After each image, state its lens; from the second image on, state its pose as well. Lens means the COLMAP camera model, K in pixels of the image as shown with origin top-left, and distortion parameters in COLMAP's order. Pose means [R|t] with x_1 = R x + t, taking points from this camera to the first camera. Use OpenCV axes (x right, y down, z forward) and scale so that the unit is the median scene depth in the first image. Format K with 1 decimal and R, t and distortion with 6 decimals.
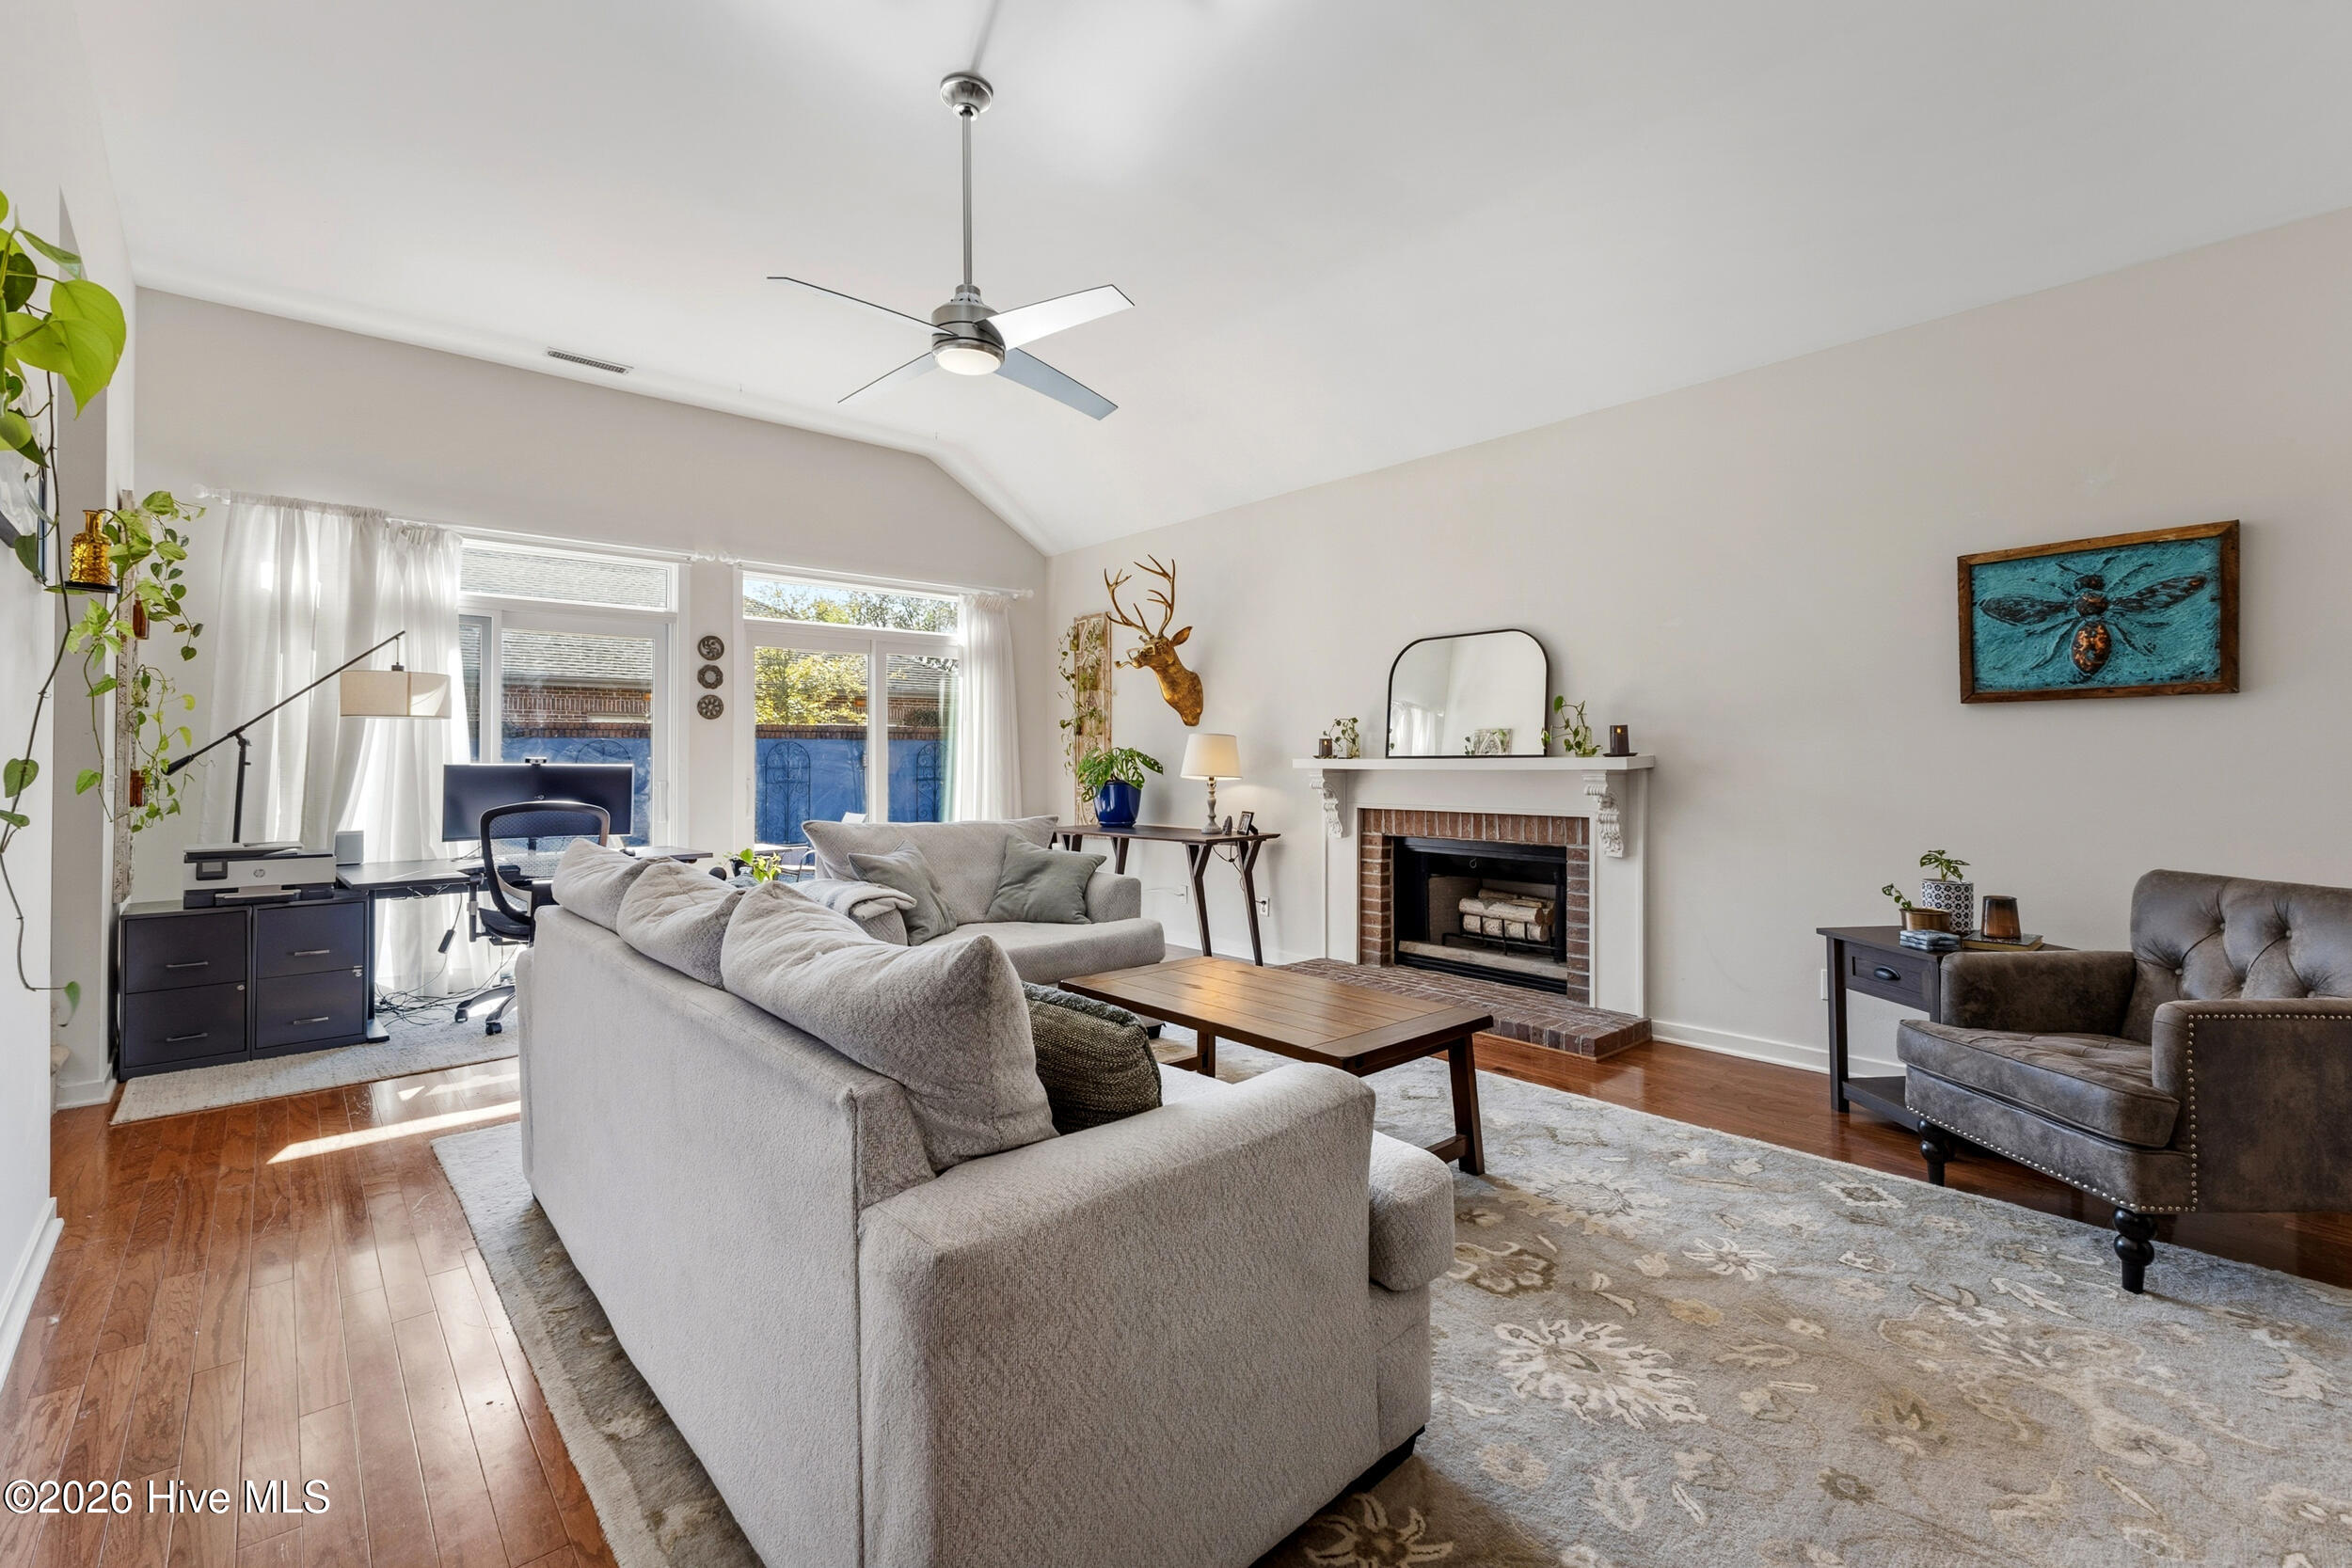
lens RADIAL K [[1021.7, 0, 1173.8], [0, 1021.7, 749.2], [0, 0, 1]] dist [0.013697, -0.001853]
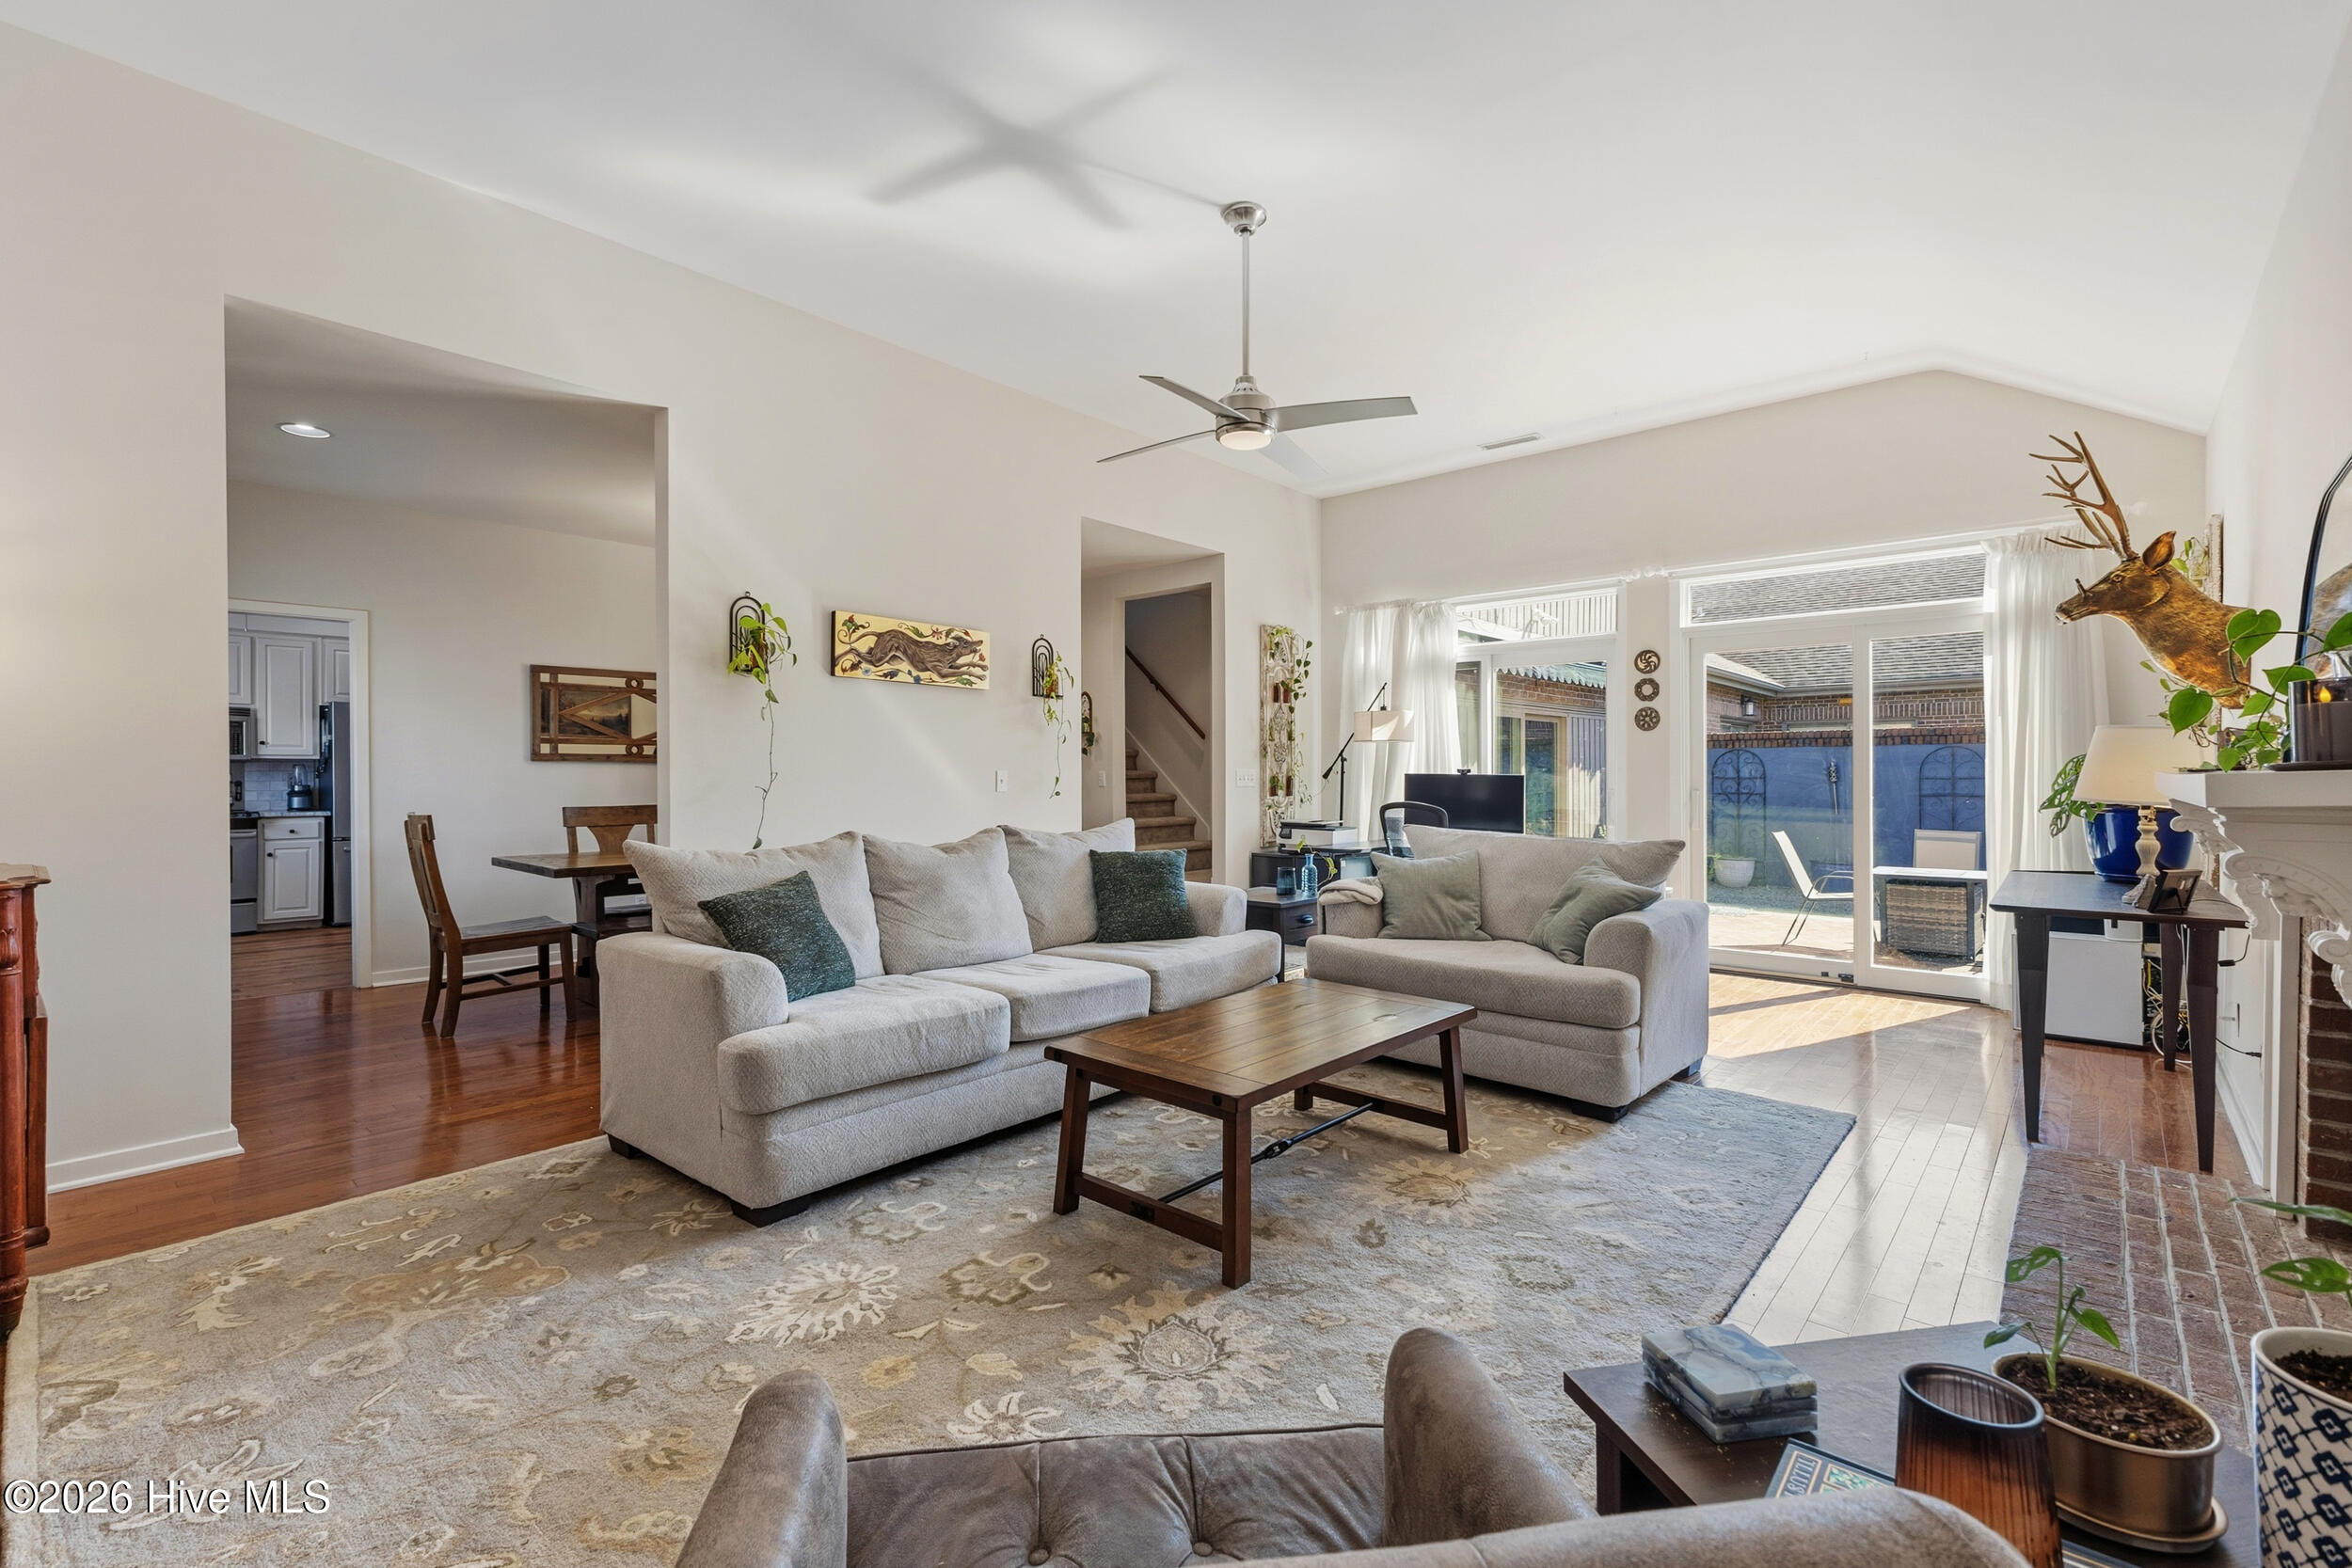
lens RADIAL K [[1021.7, 0, 1185.3], [0, 1021.7, 776.3], [0, 0, 1]] dist [0.013697, -0.001853]
pose [[0.122943, 0.006850, -0.992390, 0.592705], [0.012329, 0.999888, 0.008429, 0.002571], [0.992337, -0.013272, 0.122845, 0.471751]]
